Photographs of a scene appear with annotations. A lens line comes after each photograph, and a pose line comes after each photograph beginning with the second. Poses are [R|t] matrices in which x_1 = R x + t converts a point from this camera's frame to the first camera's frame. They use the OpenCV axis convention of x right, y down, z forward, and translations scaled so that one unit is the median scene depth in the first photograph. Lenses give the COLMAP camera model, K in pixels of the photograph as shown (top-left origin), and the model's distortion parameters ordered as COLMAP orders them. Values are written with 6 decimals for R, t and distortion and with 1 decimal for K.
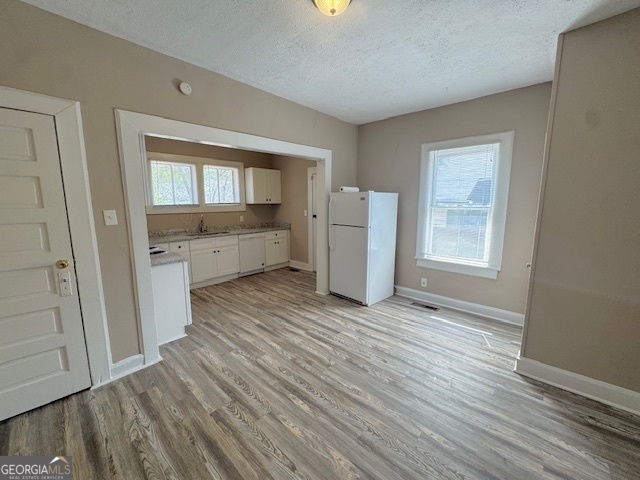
lens RADIAL K [[258.1, 0, 322.2], [0, 258.1, 239.2], [0, 0, 1]] dist [-0.005630, 0.001068]
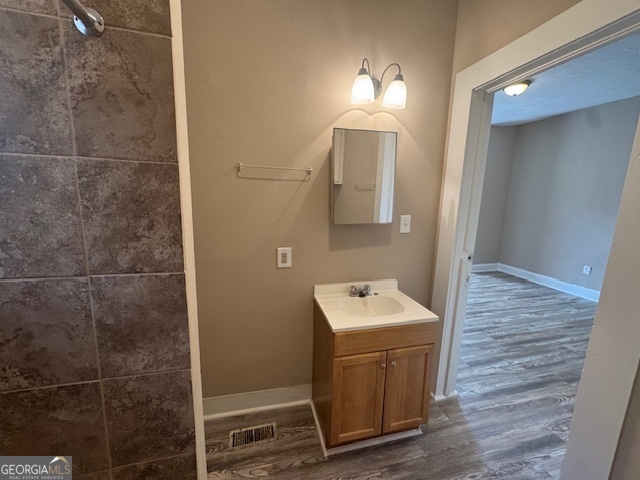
lens RADIAL K [[258.1, 0, 319.4], [0, 258.1, 237.1], [0, 0, 1]] dist [-0.005630, 0.001068]
pose [[0.551657, -0.127157, 0.824321, -1.330796], [0.098494, 0.991327, 0.087005, -0.078903], [-0.828235, 0.033194, 0.559397, 0.620909]]
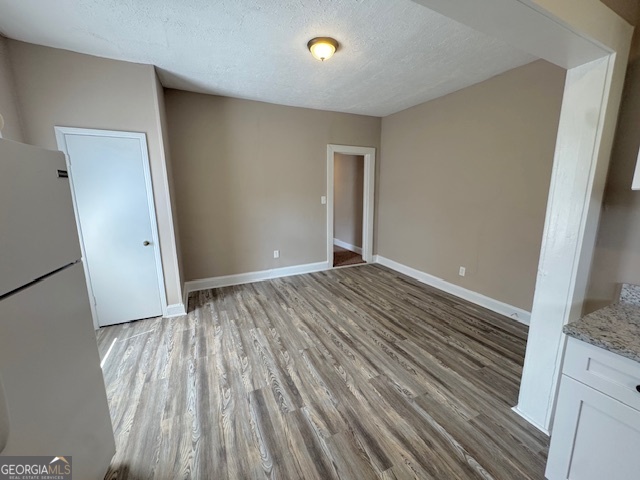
lens RADIAL K [[258.1, 0, 321.4], [0, 258.1, 238.5], [0, 0, 1]] dist [-0.005630, 0.001068]
pose [[-0.925864, -0.063985, 0.372400, -0.307815], [0.059450, 0.948616, 0.310796, -0.192794], [-0.373151, 0.309894, -0.874485, 1.405337]]
